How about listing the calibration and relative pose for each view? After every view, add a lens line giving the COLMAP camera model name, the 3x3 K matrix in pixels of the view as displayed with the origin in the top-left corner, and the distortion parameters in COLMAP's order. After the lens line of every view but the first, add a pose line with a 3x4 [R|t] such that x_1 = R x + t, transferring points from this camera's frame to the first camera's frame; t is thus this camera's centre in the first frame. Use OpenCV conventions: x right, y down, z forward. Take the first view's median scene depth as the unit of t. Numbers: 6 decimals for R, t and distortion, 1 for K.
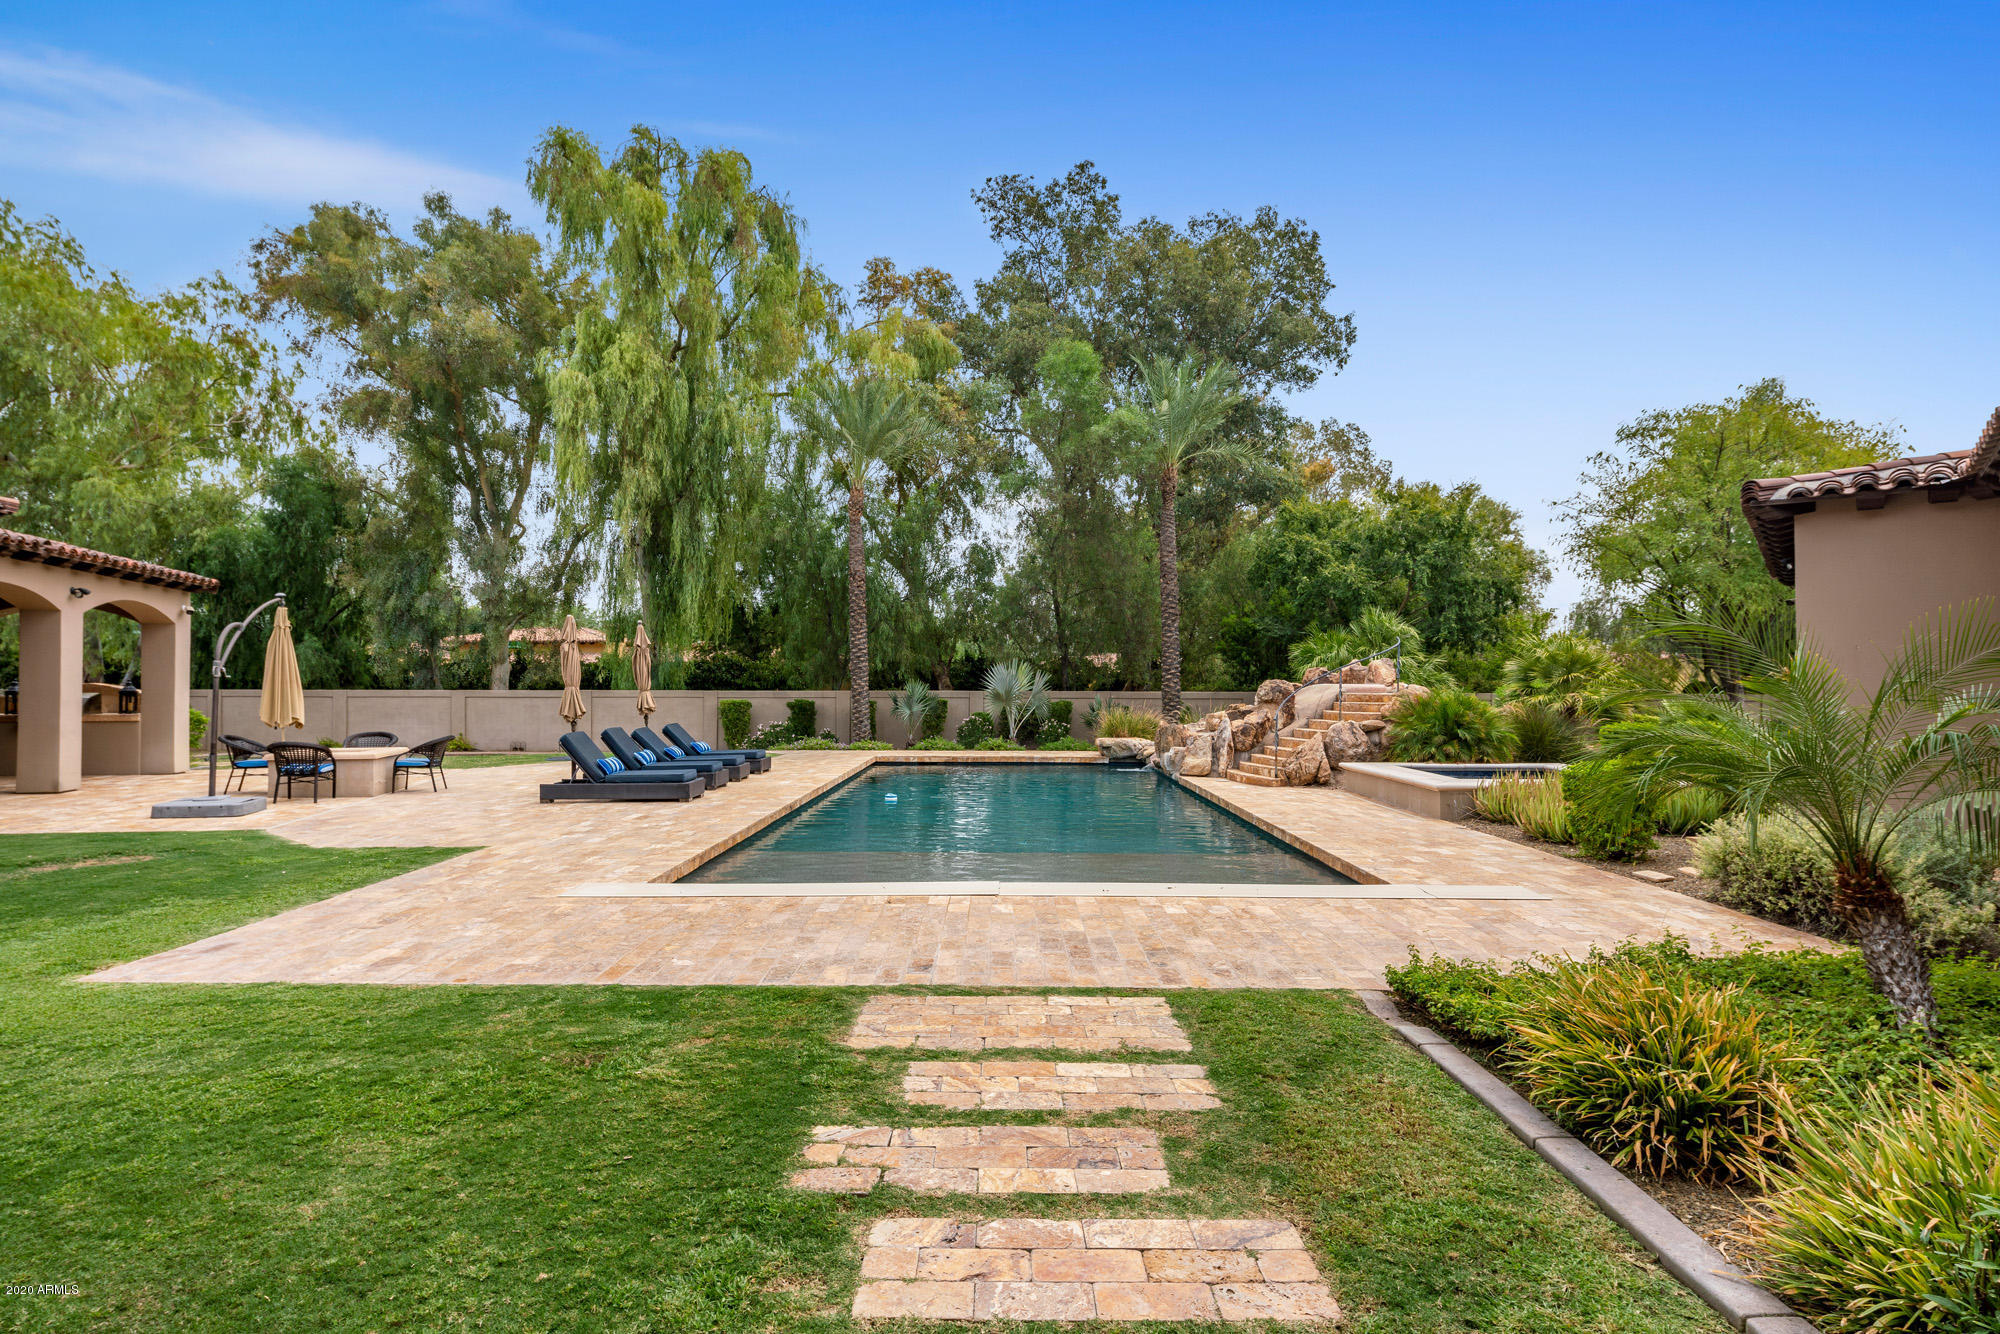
lens RADIAL K [[992.1, 0, 981.3], [0, 992.1, 687.9], [0, 0, 1]] dist [0.001697, -0.001323]
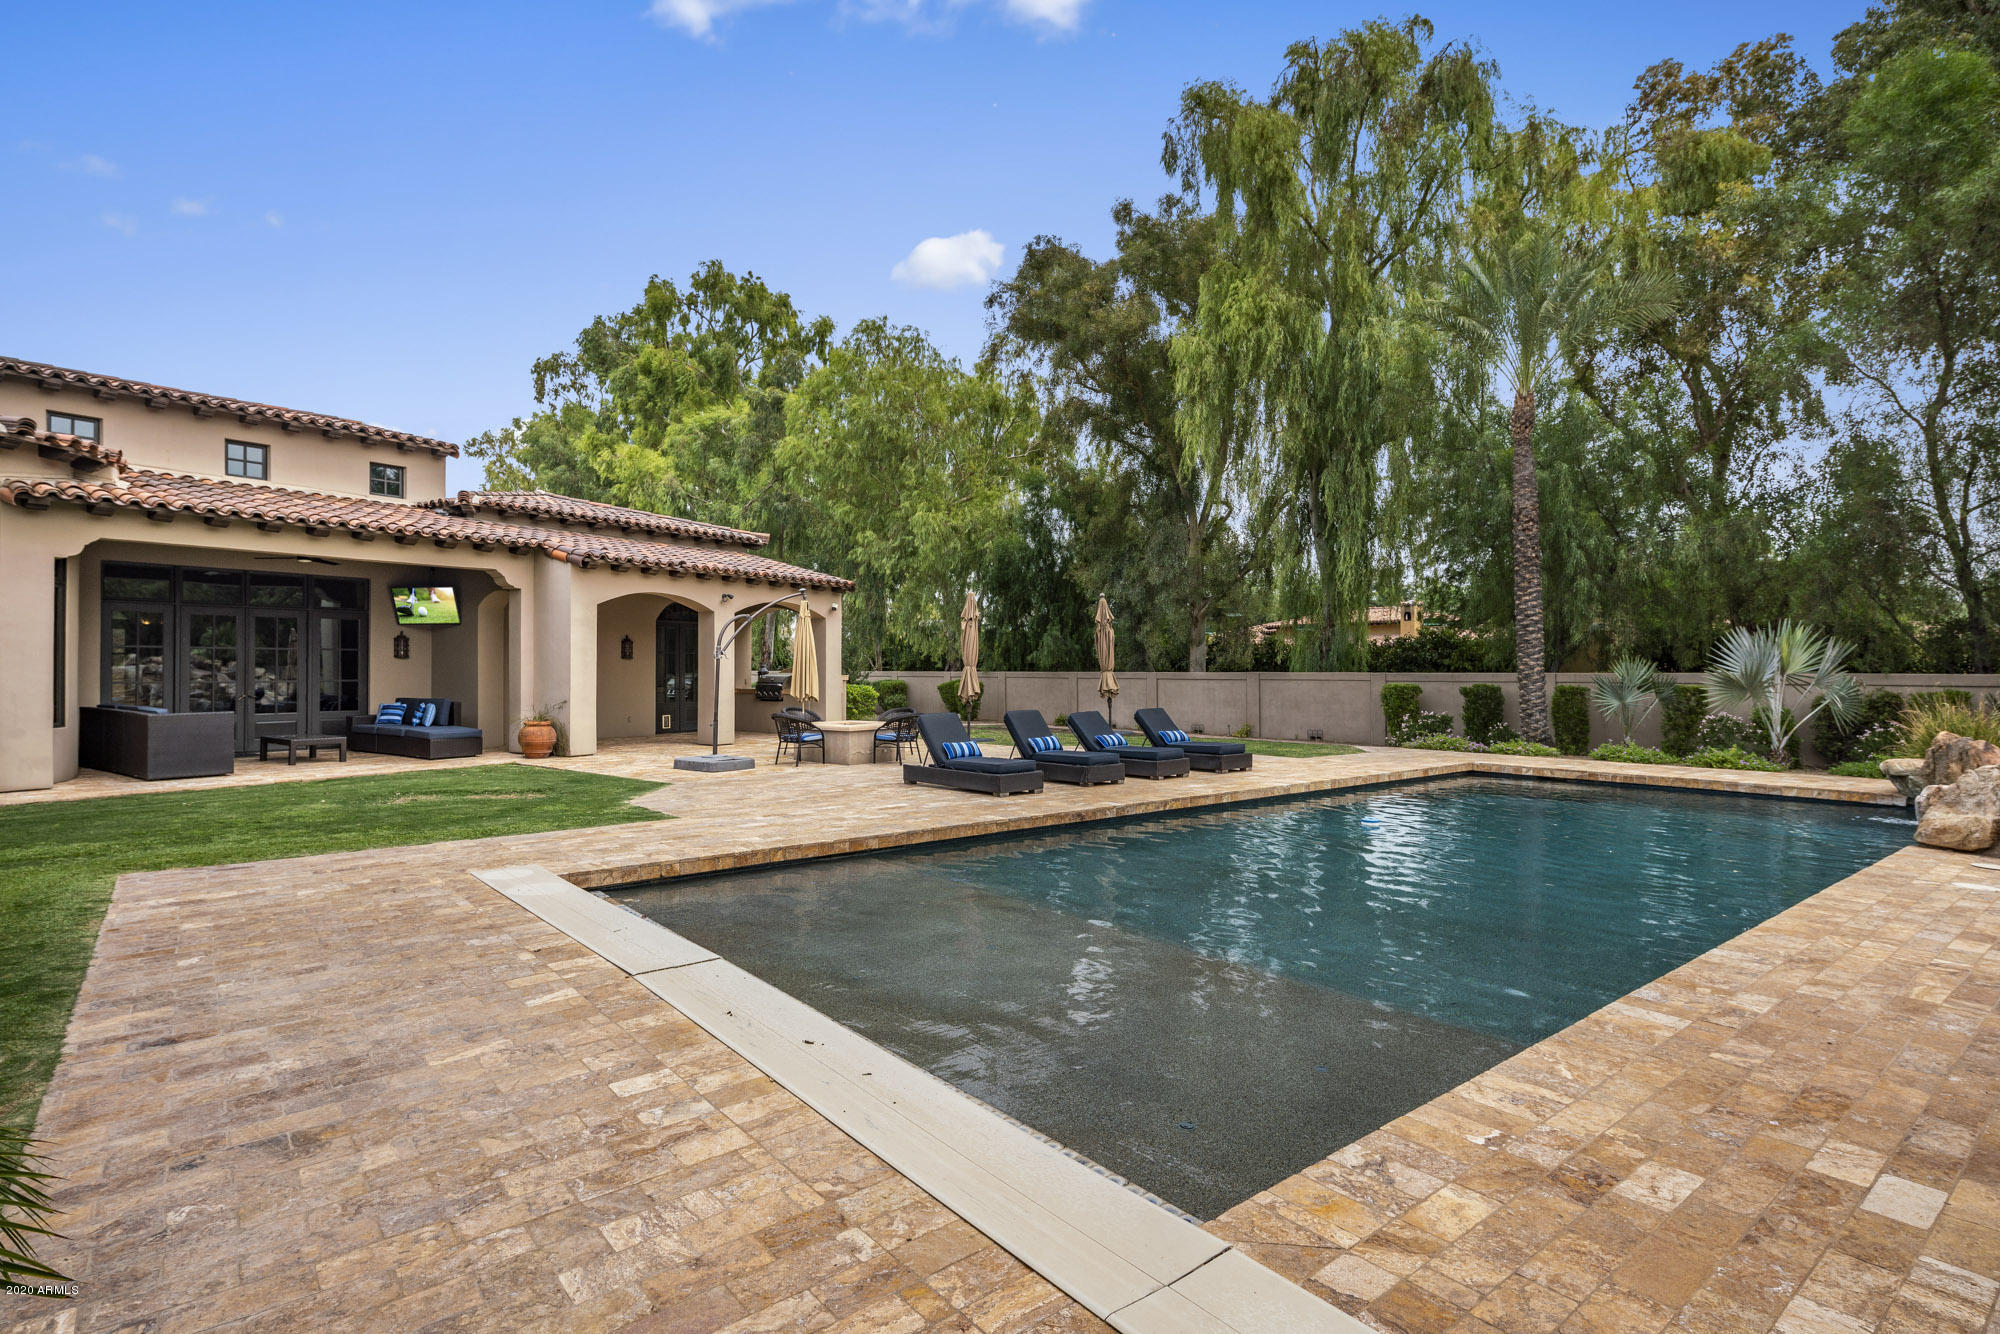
lens RADIAL K [[992.1, 0, 954.5], [0, 992.1, 685.8], [0, 0, 1]] dist [0.001697, -0.001323]
pose [[0.631419, 0.011044, -0.775363, 0.203185], [-0.000128, 0.999900, 0.014138, 0.002512], [0.775441, -0.008828, 0.631358, 0.233357]]
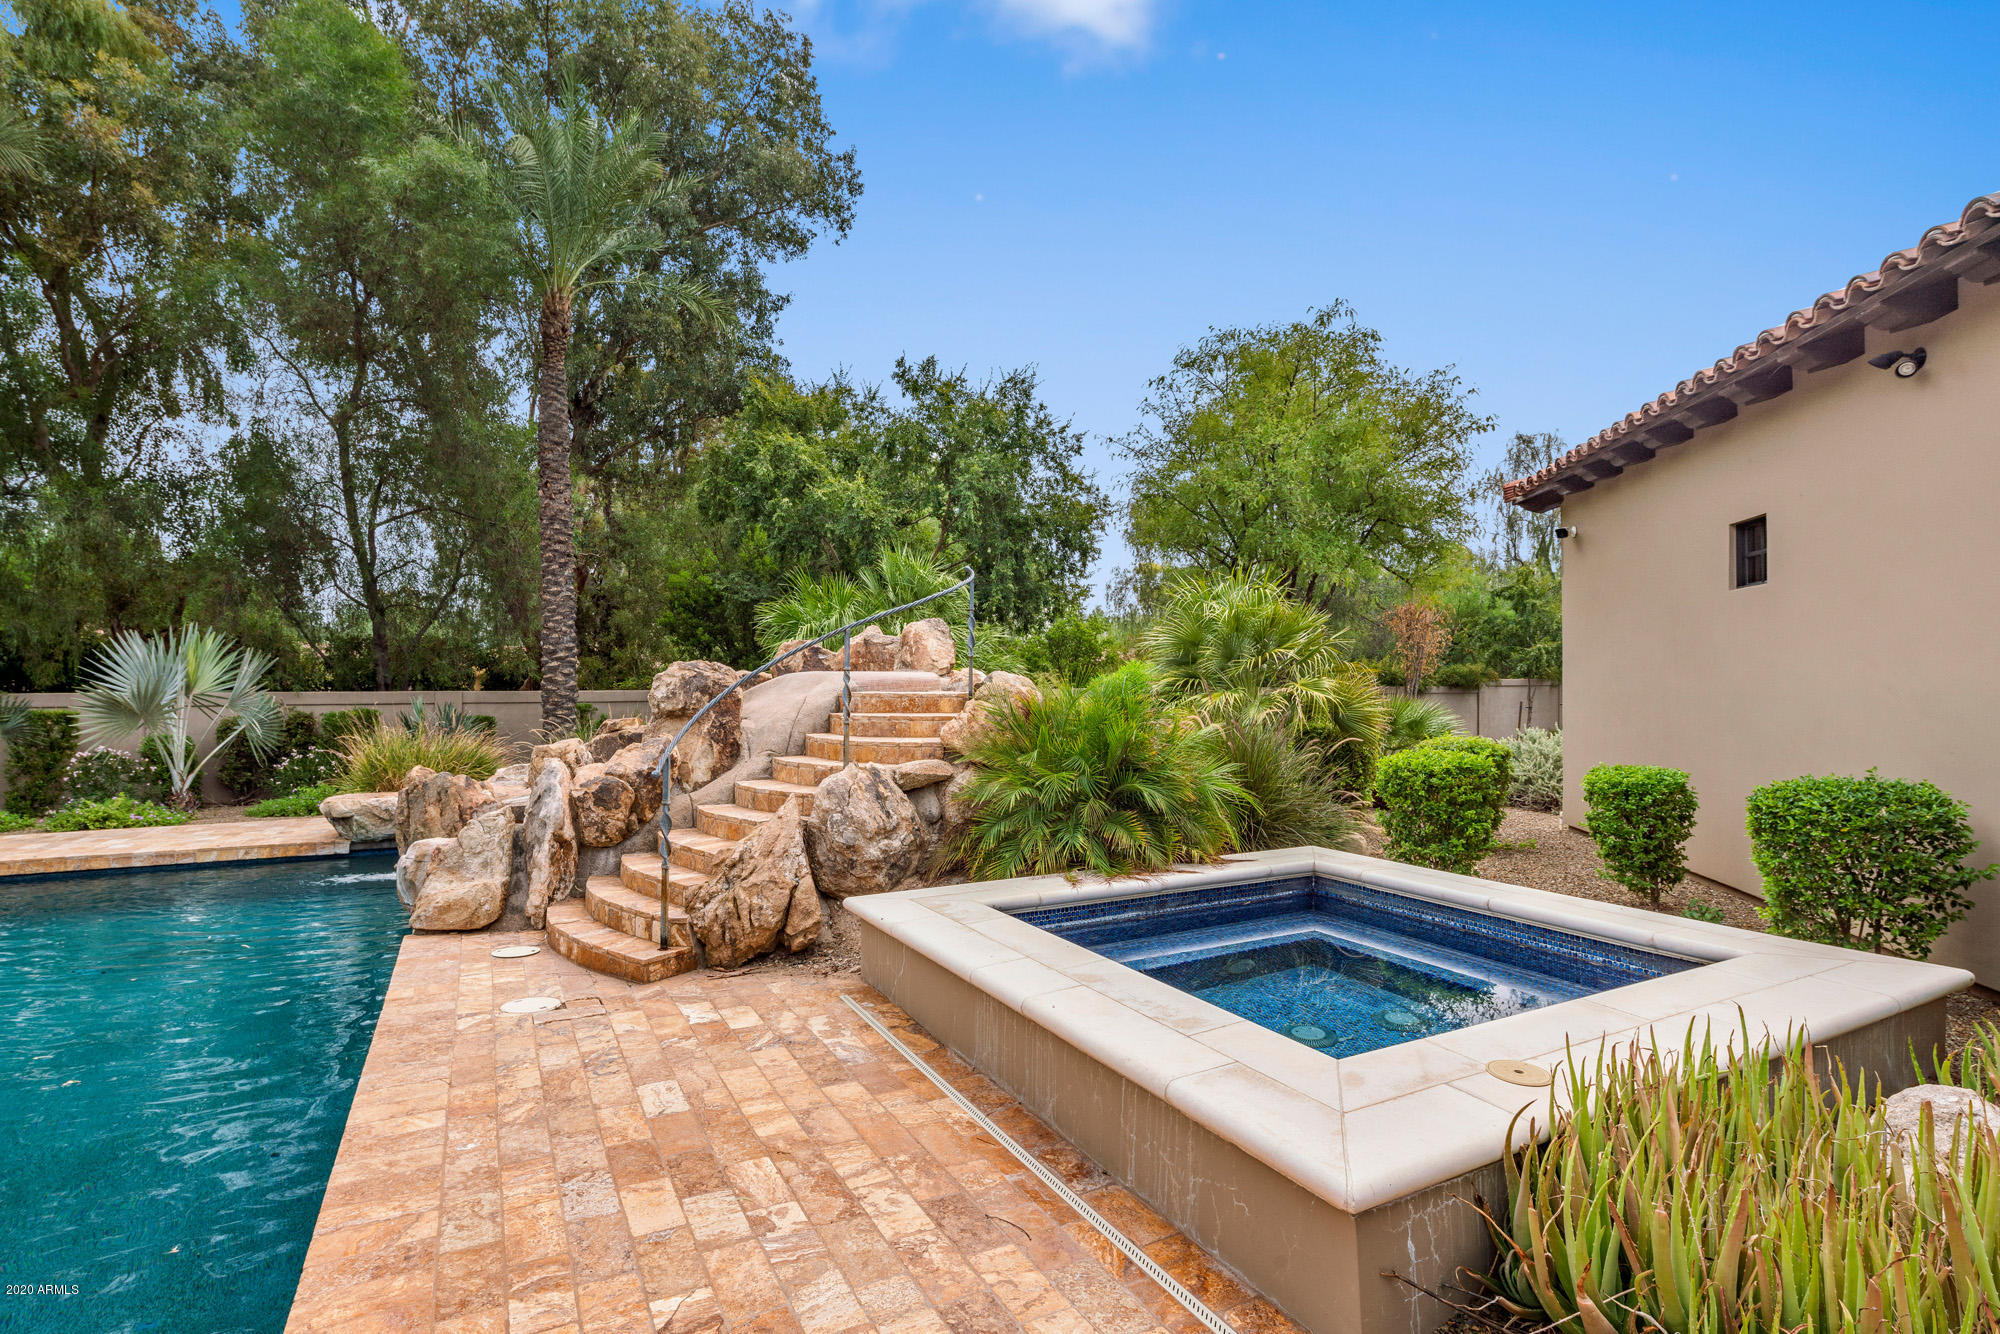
lens RADIAL K [[992.1, 0, 1020.9], [0, 992.1, 650.8], [0, 0, 1]] dist [0.001697, -0.001323]
pose [[0.864475, 0.010277, 0.502571, 0.151699], [0.007041, 0.999445, -0.032548, 0.001382], [-0.502626, 0.031675, 0.863923, 0.423417]]
